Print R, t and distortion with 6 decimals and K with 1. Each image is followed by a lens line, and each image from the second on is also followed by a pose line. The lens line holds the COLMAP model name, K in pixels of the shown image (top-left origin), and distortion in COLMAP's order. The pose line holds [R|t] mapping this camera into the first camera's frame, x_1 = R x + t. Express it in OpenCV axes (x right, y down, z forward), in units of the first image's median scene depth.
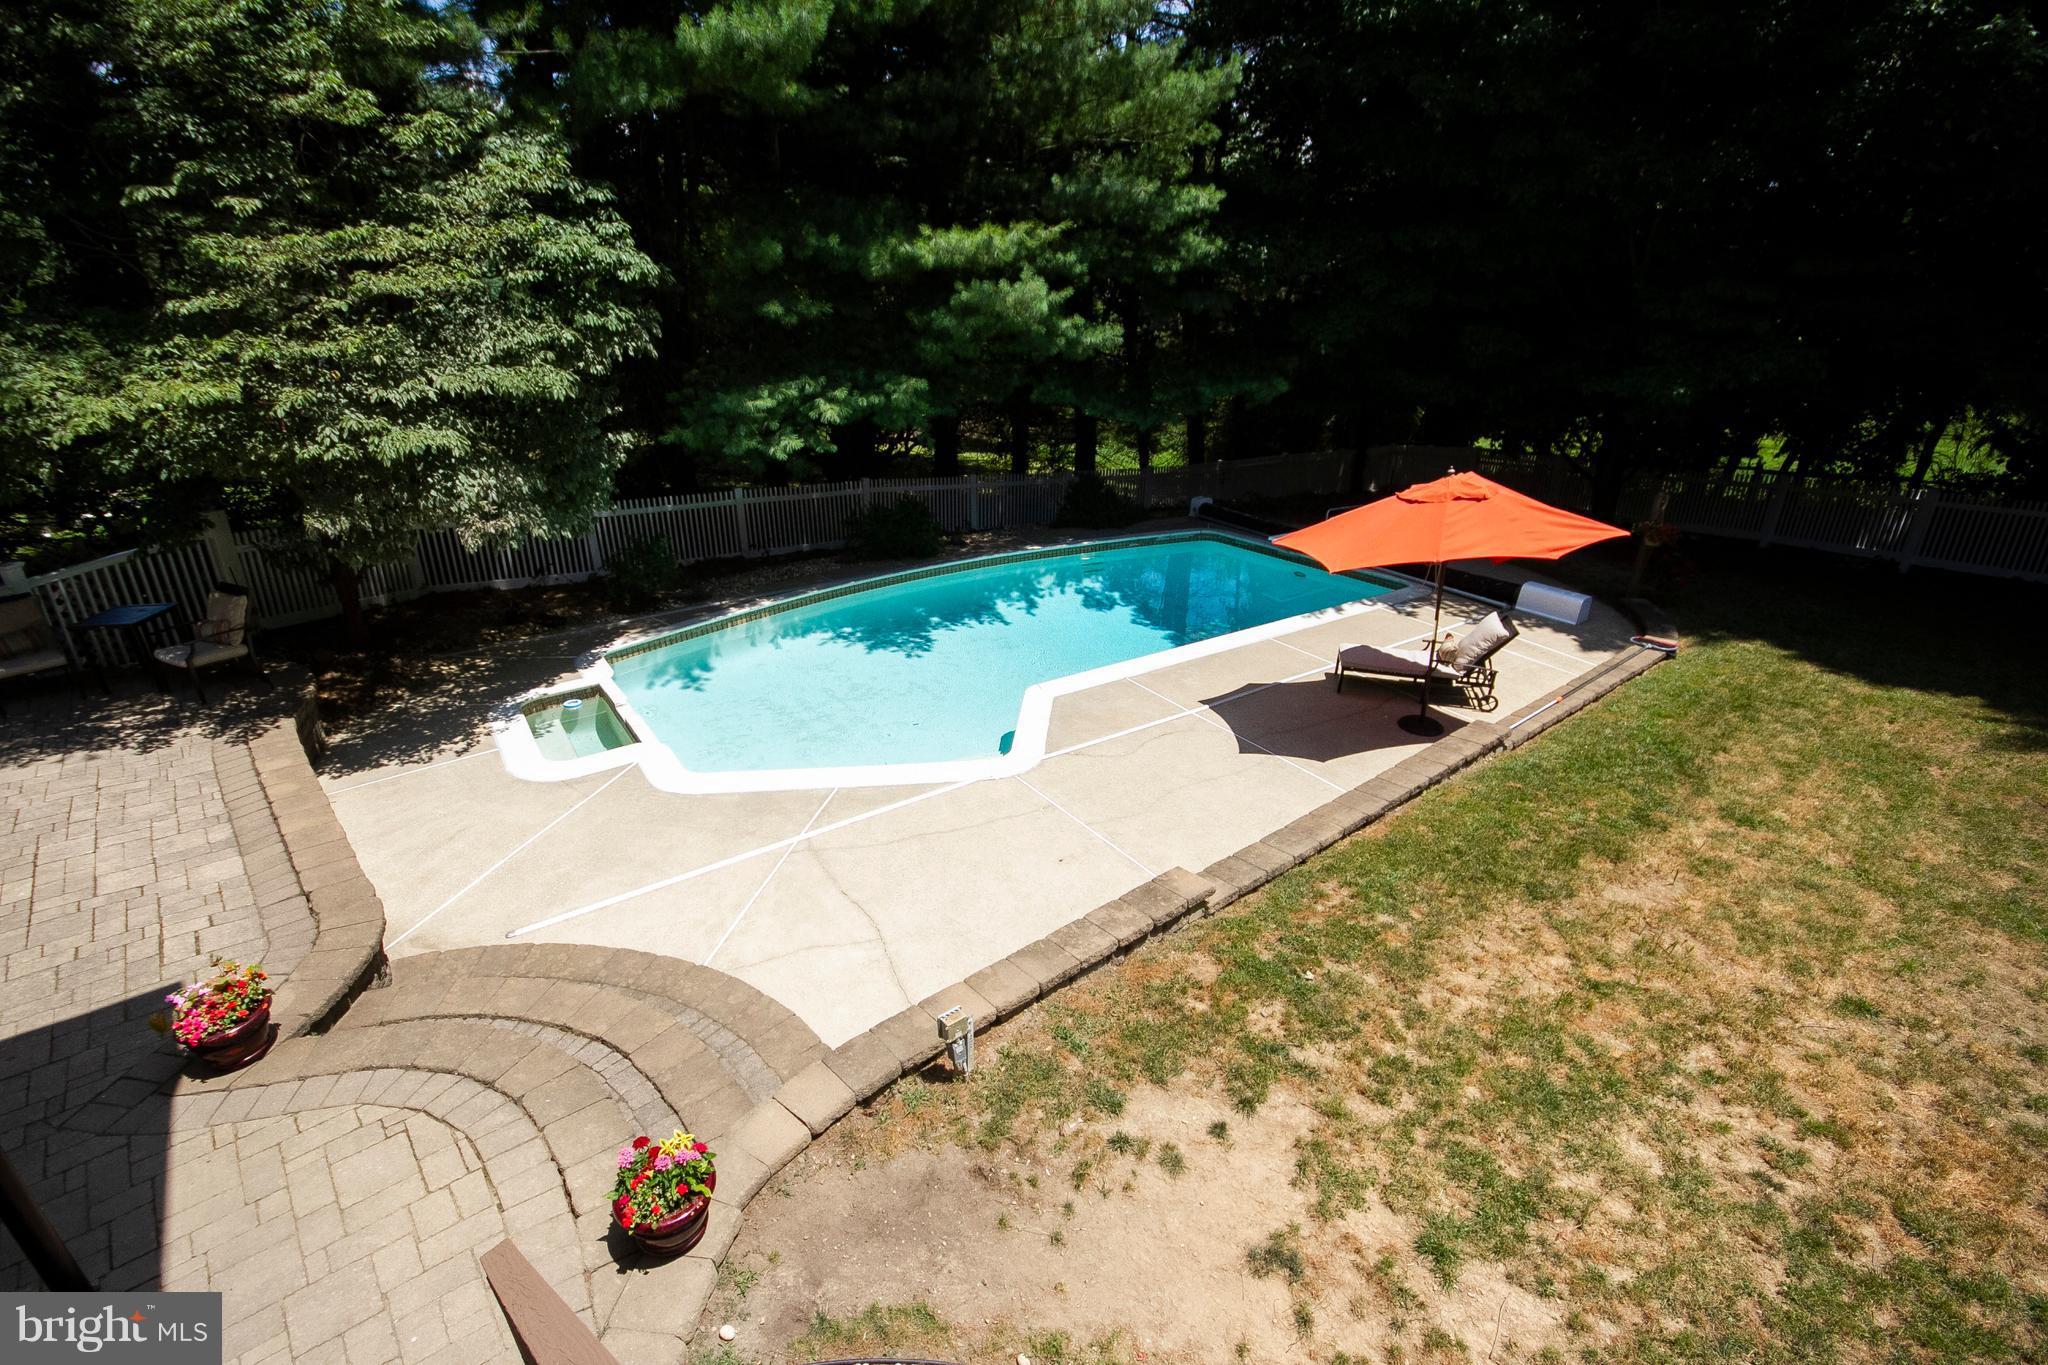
lens RADIAL K [[942.4, 0, 1019.6], [0, 942.4, 696.5], [0, 0, 1]] dist [-0.002621, -0.000332]
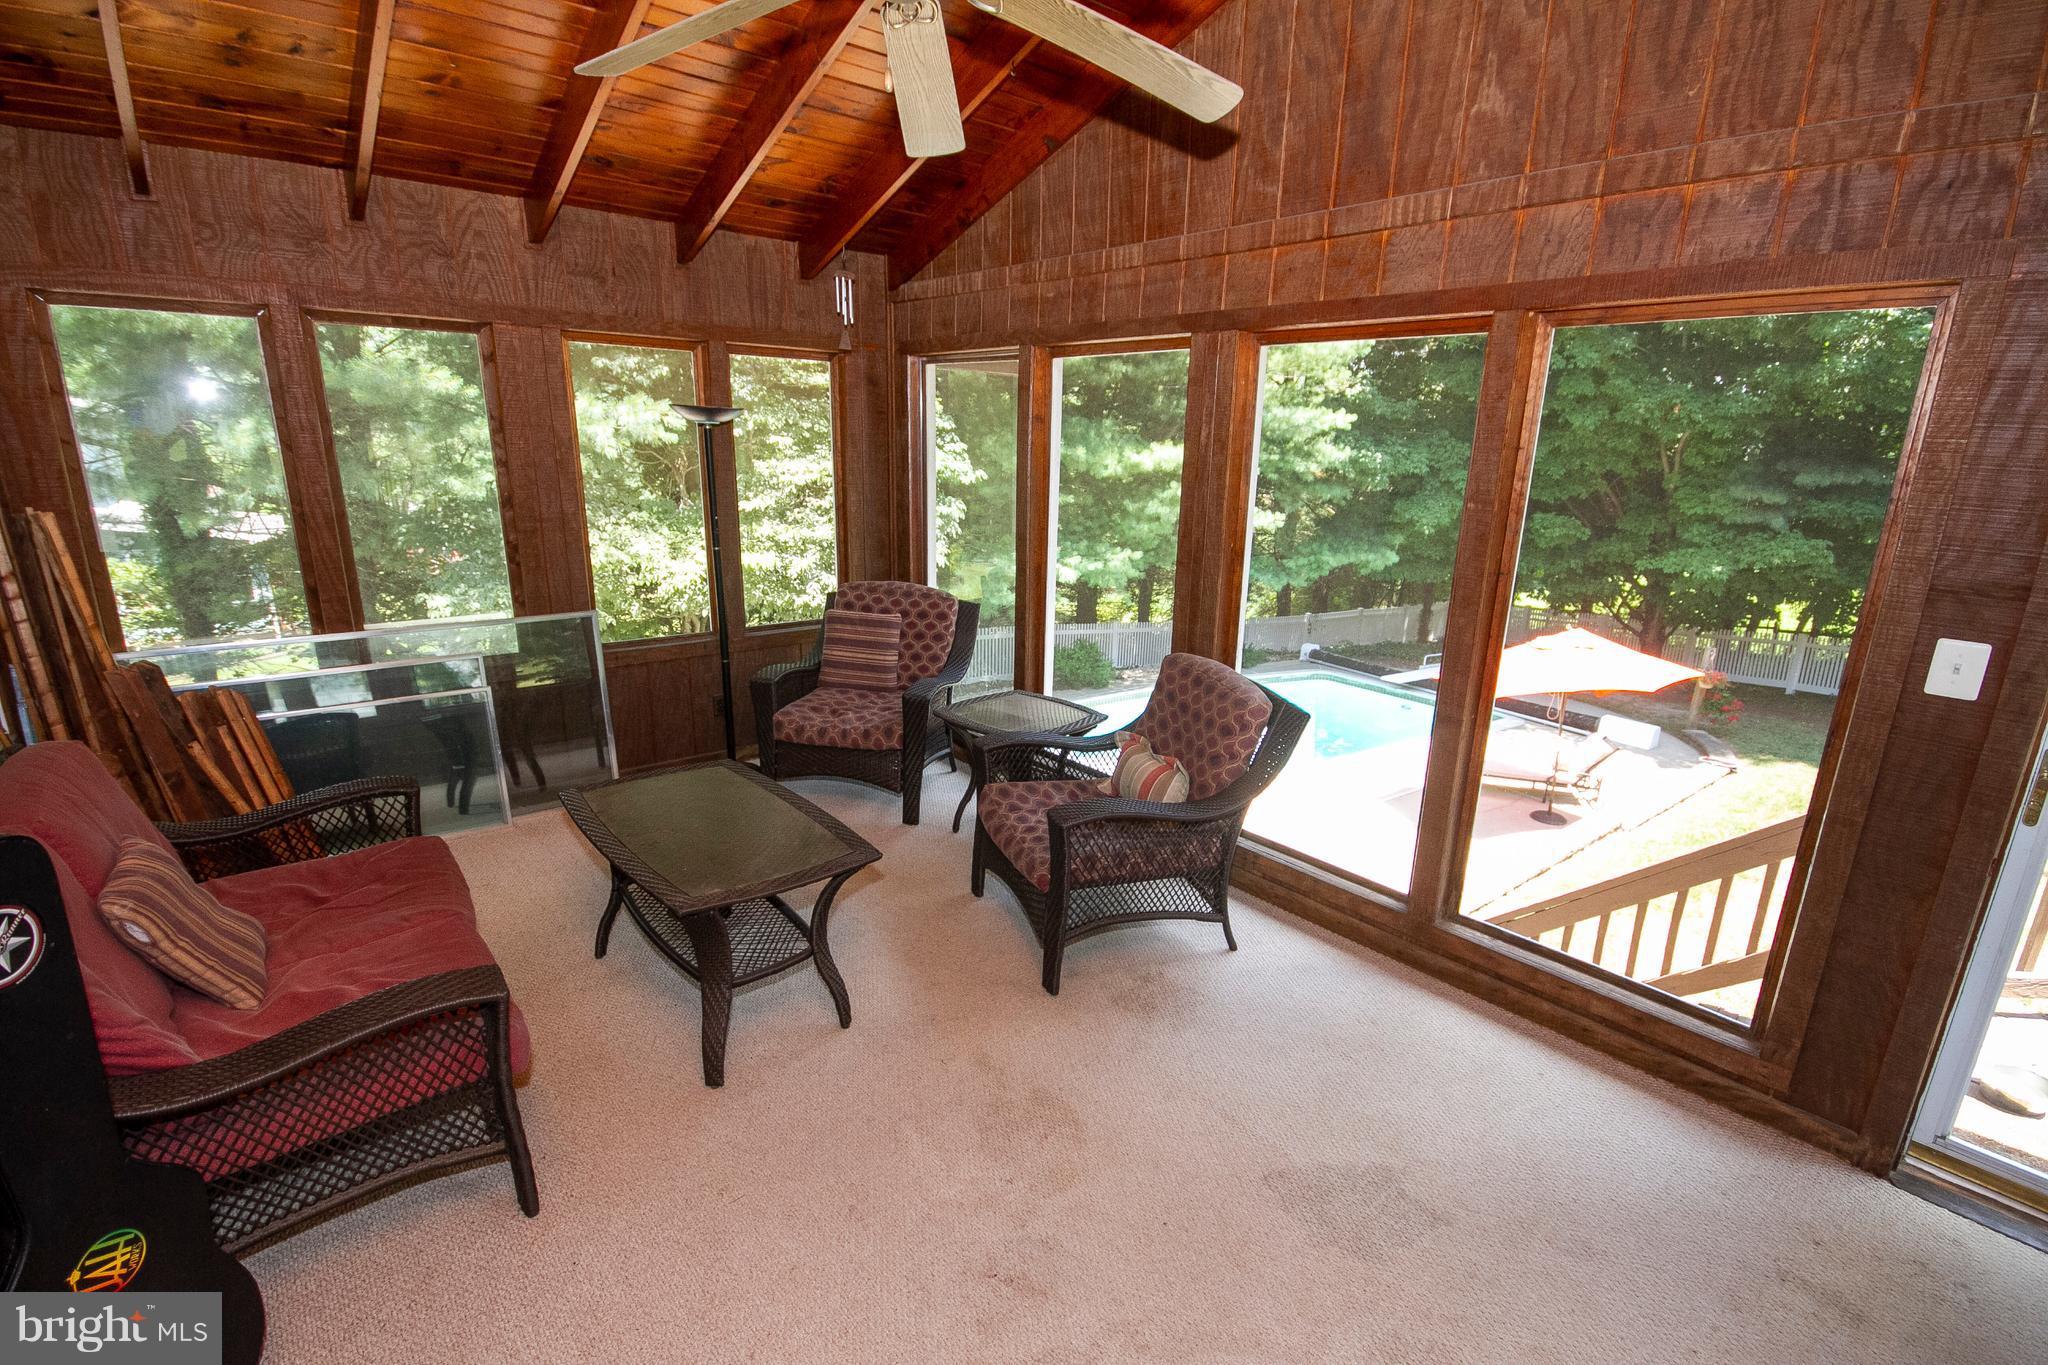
lens RADIAL K [[942.4, 0, 1019.6], [0, 942.4, 696.5], [0, 0, 1]] dist [-0.002621, -0.000332]
pose [[0.999772, 0.019068, -0.009593, -0.224625], [-0.020299, 0.988305, -0.151133, 0.058166], [0.006599, 0.151293, 0.988467, -0.238005]]
